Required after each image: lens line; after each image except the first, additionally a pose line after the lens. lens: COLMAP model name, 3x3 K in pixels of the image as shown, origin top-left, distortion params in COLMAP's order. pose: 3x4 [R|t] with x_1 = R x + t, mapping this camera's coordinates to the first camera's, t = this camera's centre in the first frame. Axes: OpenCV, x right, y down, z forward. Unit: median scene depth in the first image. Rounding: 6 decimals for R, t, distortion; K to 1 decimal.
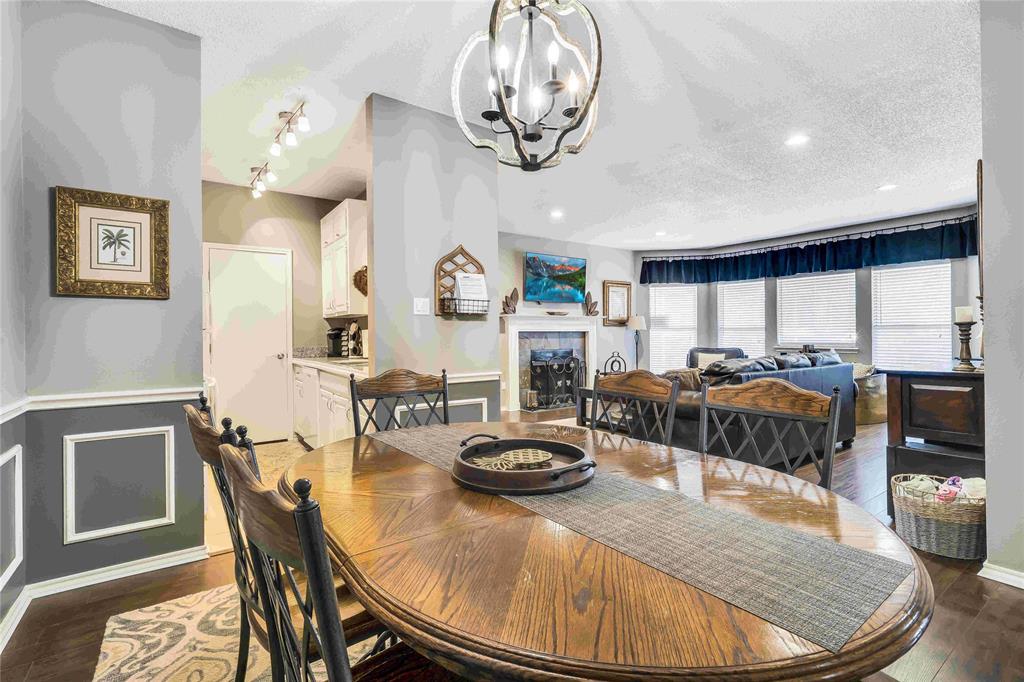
lens RADIAL K [[464.5, 0, 520.9], [0, 464.5, 335.6], [0, 0, 1]] dist [-0.003289, -0.000787]
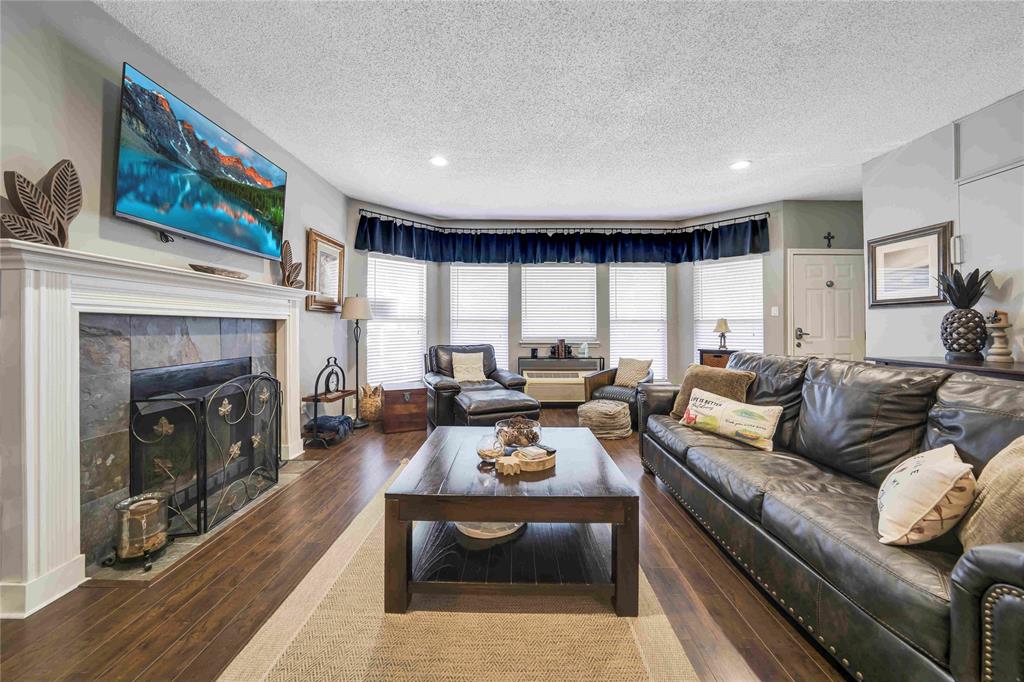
lens RADIAL K [[360.1, 0, 508.8], [0, 360.1, 324.9], [0, 0, 1]] dist [-0.020976, 0.001309]
pose [[0.599002, 0.012654, 0.800648, -0.018741], [-0.002869, 0.999903, -0.013657, 0.001291], [-0.800742, 0.005883, 0.598980, 0.621124]]
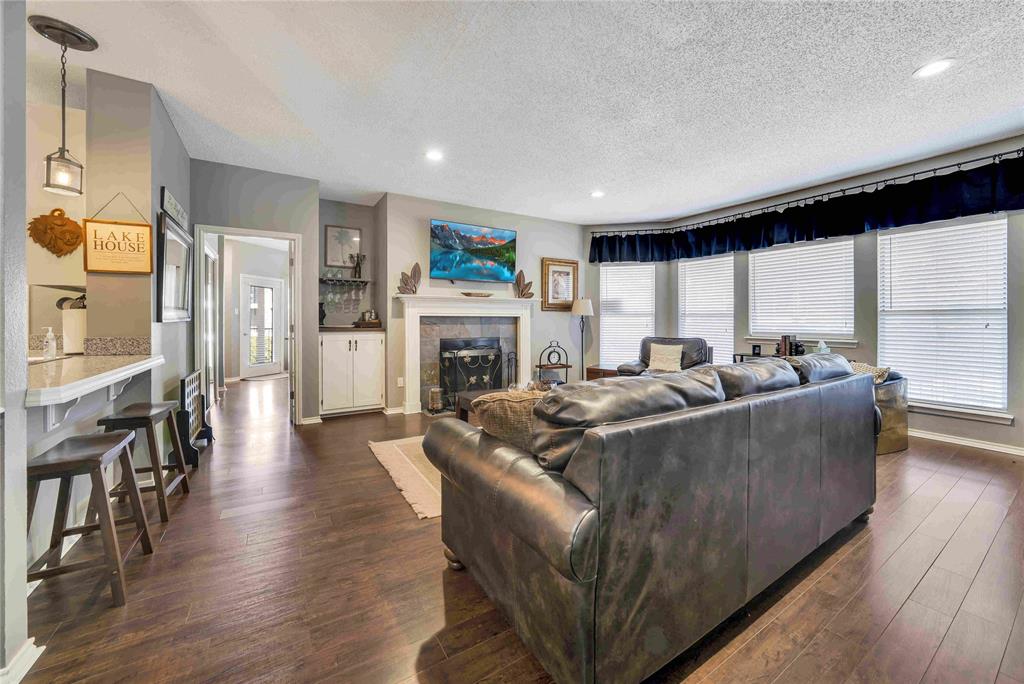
lens RADIAL K [[381.2, 0, 516.6], [0, 381.2, 321.7], [0, 0, 1]] dist [-0.018901, 0.000410]
pose [[0.997899, 0.007544, -0.064346, 0.197579], [-0.007549, 0.999971, 0.000167, 0.000176], [0.064345, 0.000319, 0.997928, 0.326890]]
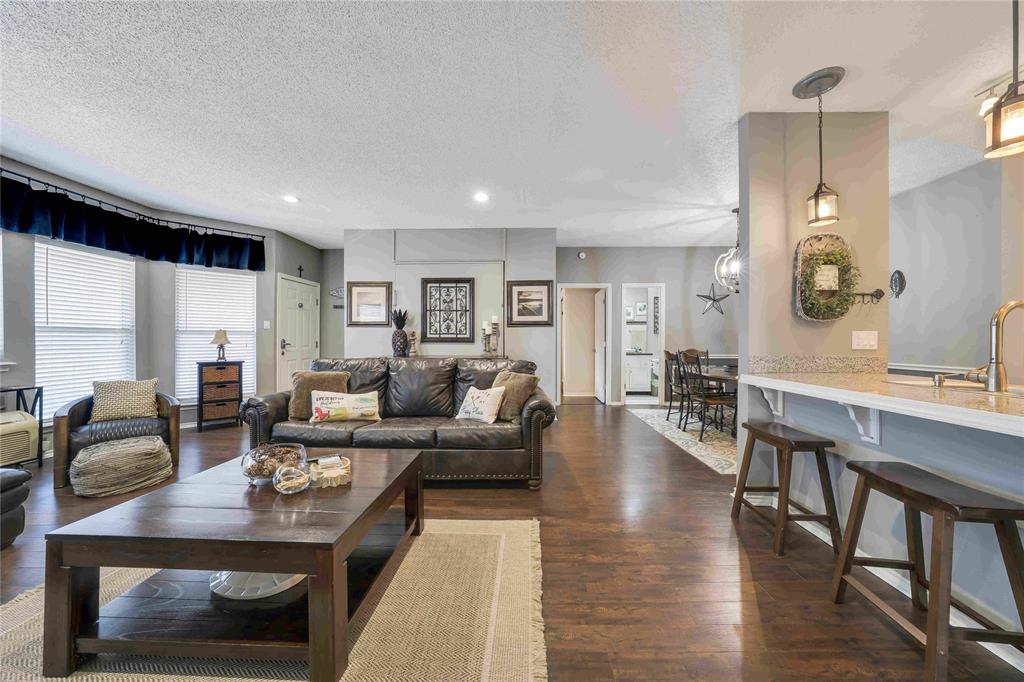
lens RADIAL K [[360.1, 0, 513.6], [0, 360.1, 337.7], [0, 0, 1]] dist [-0.020976, 0.001309]
pose [[-0.788728, 0.008537, 0.614683, -0.062273], [0.005072, 0.999960, -0.007381, 0.001246], [-0.614721, -0.002704, -0.788740, 0.863308]]
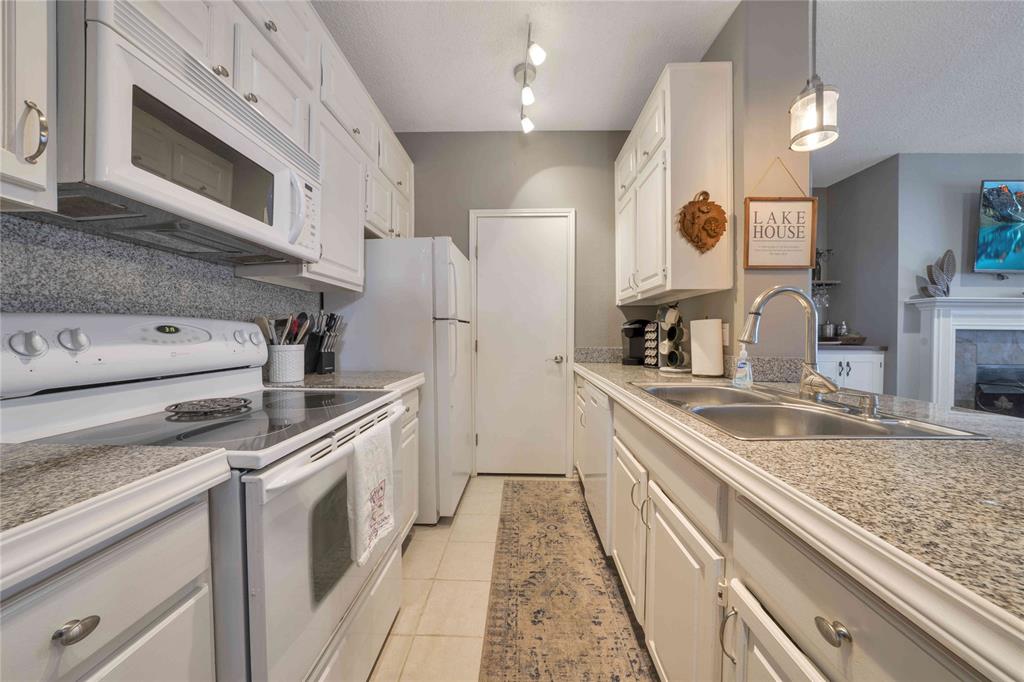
lens RADIAL K [[338.2, 0, 517.2], [0, 338.2, 341.6], [0, 0, 1]] dist [-0.012637, 0.000116]
pose [[0.788323, 0.026914, -0.614673, -0.163026], [-0.014401, 0.999576, 0.025297, 0.002969], [0.615093, -0.011090, 0.788377, 0.360918]]
